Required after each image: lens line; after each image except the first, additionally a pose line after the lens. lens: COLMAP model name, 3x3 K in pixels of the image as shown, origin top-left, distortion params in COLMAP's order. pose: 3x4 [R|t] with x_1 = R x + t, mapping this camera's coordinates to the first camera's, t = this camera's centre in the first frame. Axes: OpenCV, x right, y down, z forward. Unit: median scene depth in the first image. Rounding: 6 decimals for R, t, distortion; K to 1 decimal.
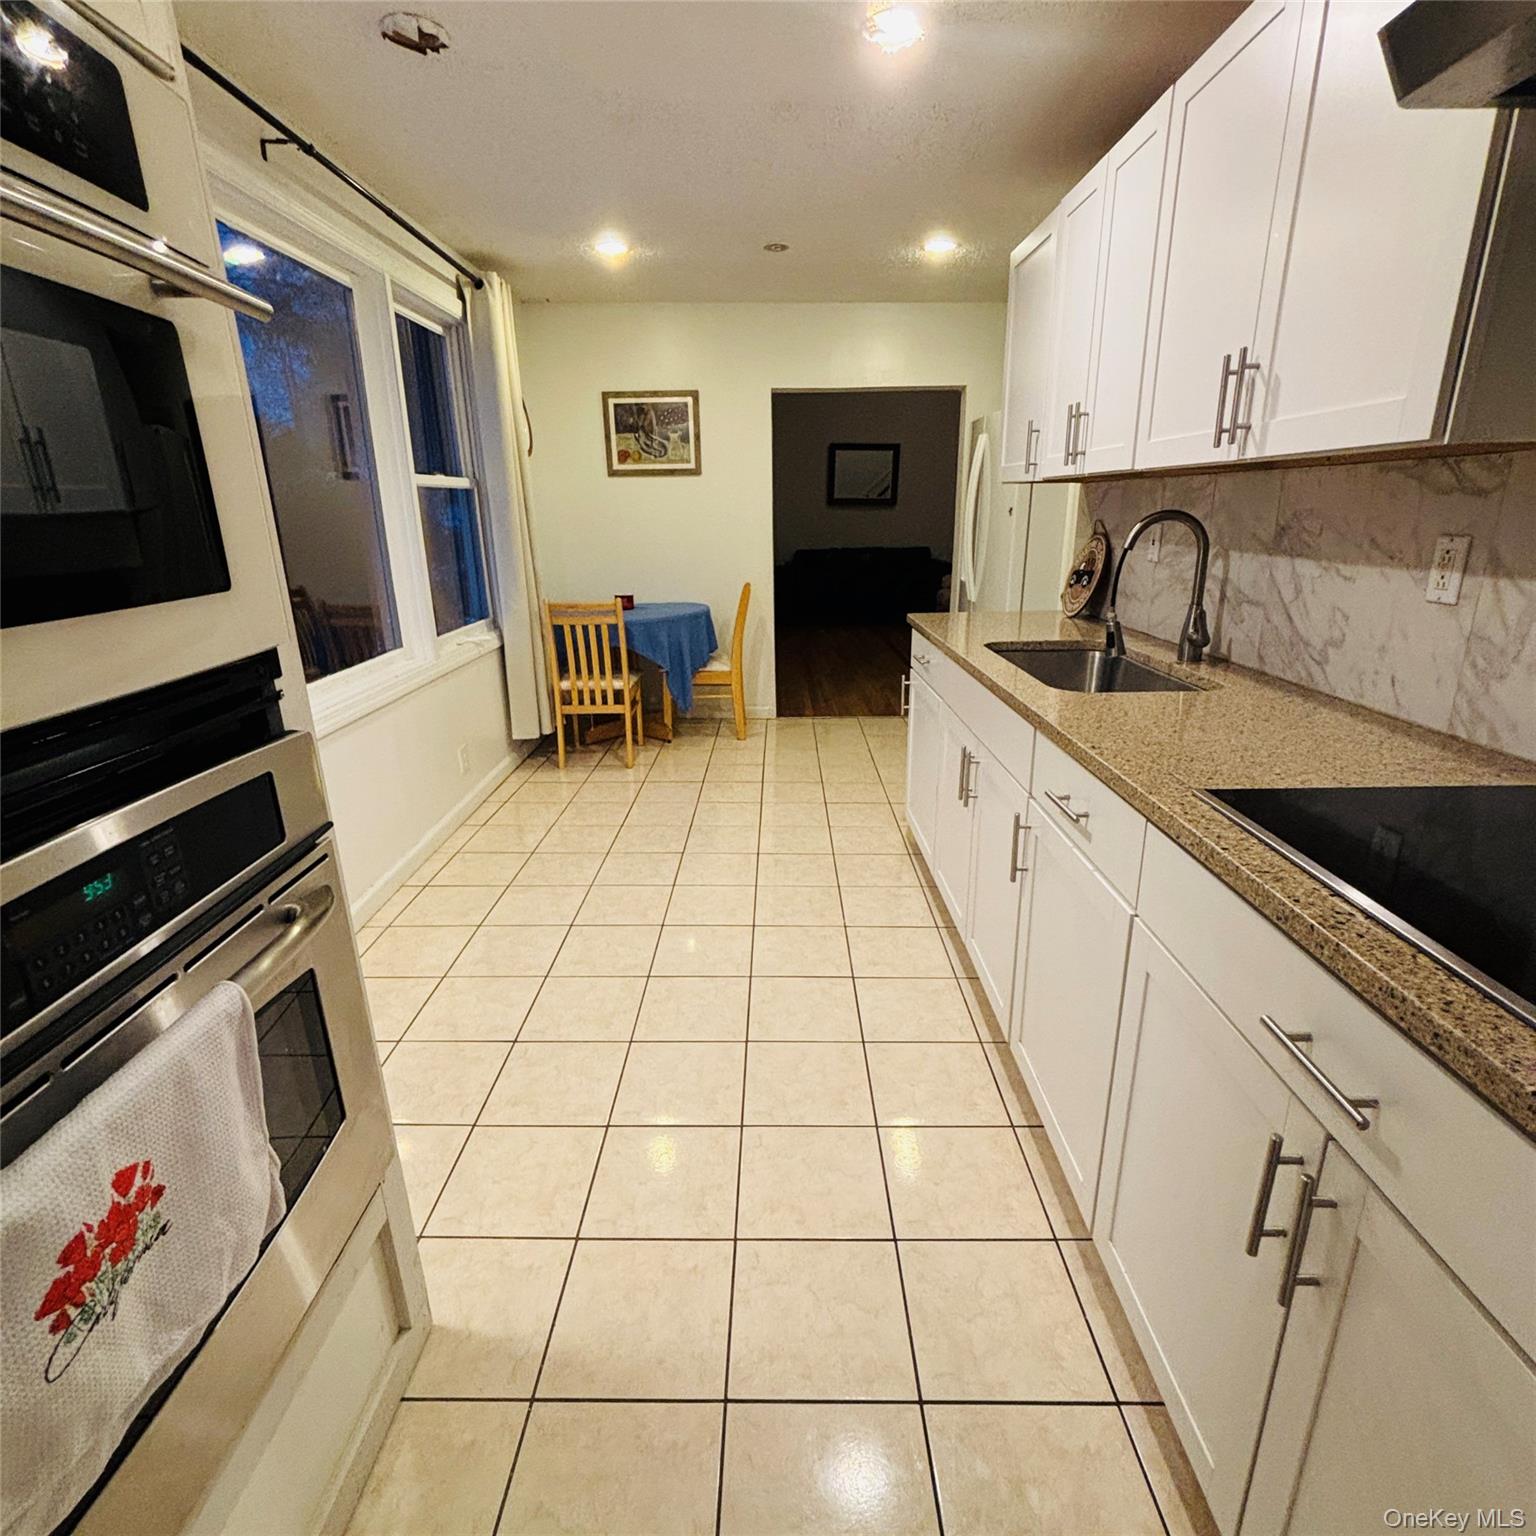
lens RADIAL K [[813.9, 0, 768.0], [0, 813.9, 768.0], [0, 0, 1]] dist [0.016323, 0.000284]
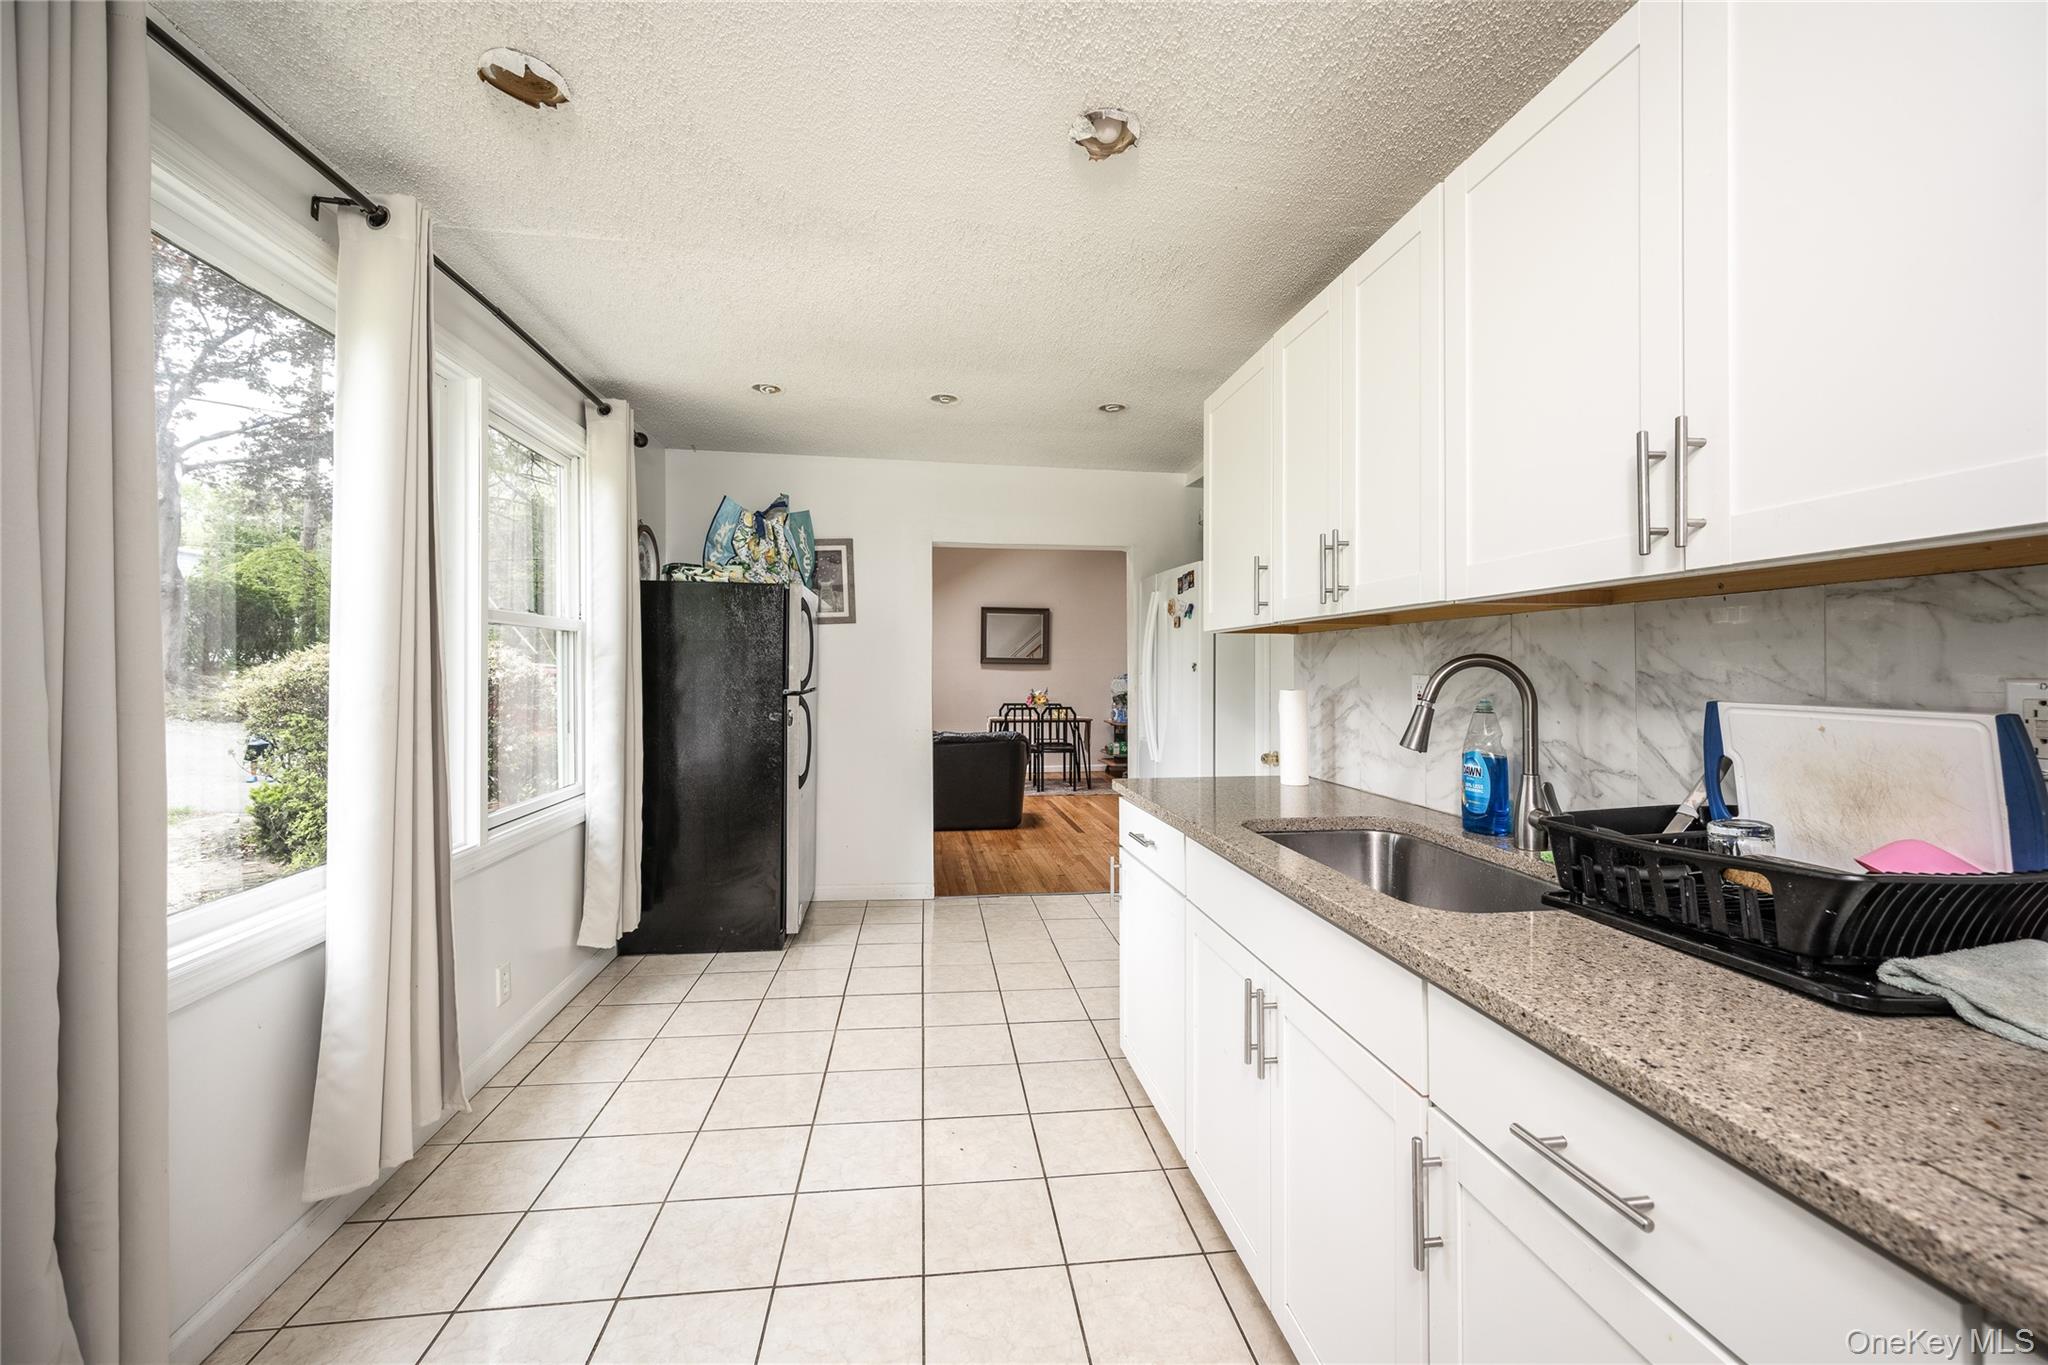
lens RADIAL K [[809.6, 0, 1024.0], [0, 809.6, 682.5], [0, 0, 1]] dist [-0.001533, 0.000608]
pose [[0.990285, 0.014062, 0.138340, -0.029109], [0.026859, 0.956794, -0.289524, -0.053565], [-0.136434, 0.290427, 0.947121, 0.235802]]
